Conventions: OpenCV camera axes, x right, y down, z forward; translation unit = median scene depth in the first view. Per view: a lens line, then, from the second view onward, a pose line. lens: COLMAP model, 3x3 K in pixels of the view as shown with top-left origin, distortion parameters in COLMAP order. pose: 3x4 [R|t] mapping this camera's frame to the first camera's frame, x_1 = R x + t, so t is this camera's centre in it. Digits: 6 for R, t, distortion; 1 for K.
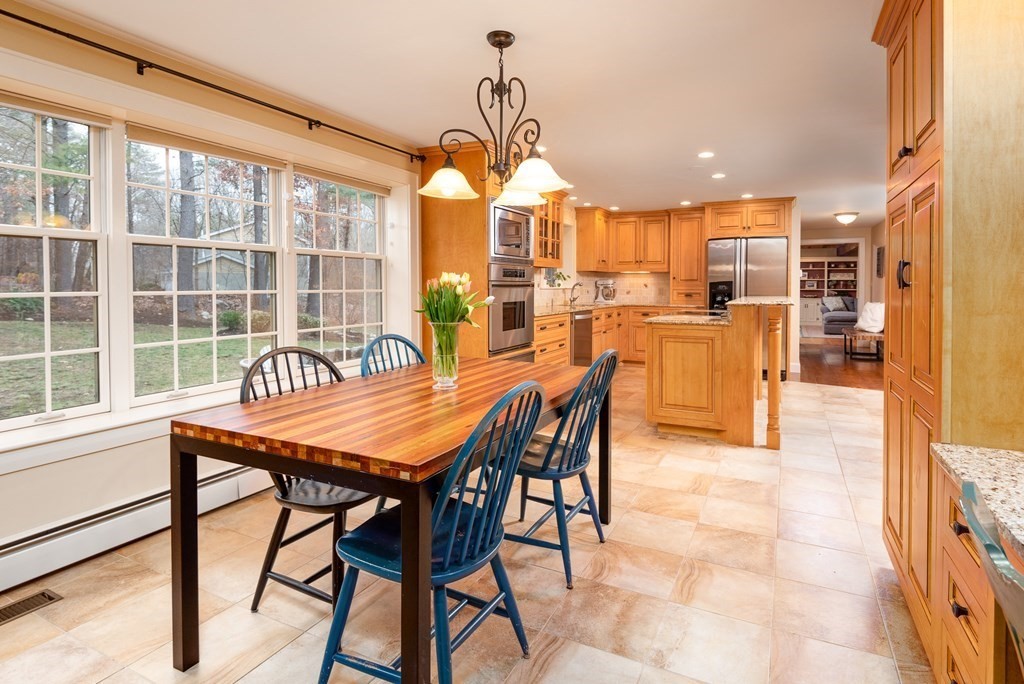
lens RADIAL K [[530.9, 0, 514.2], [0, 530.9, 291.1], [0, 0, 1]] dist [0.000069, -0.001072]
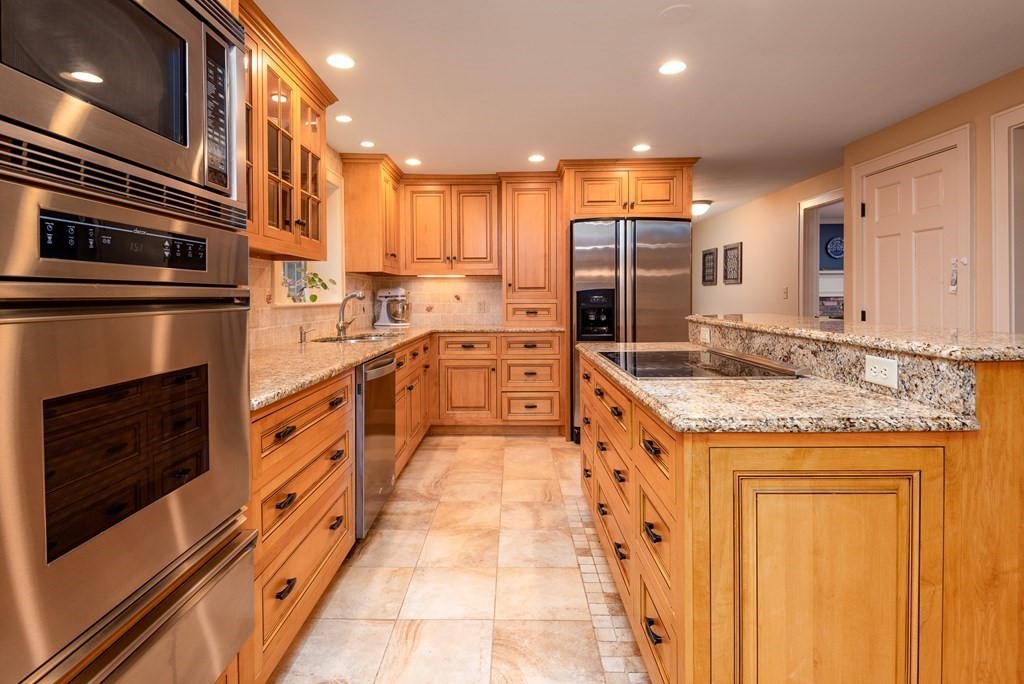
lens RADIAL K [[536.3, 0, 508.3], [0, 536.3, 302.8], [0, 0, 1]] dist [0.001881, 0.000120]
pose [[0.895160, -0.014260, 0.445516, 0.024454], [0.014767, 0.999888, 0.002334, -0.005764], [-0.445500, 0.004490, 0.895271, 0.489154]]
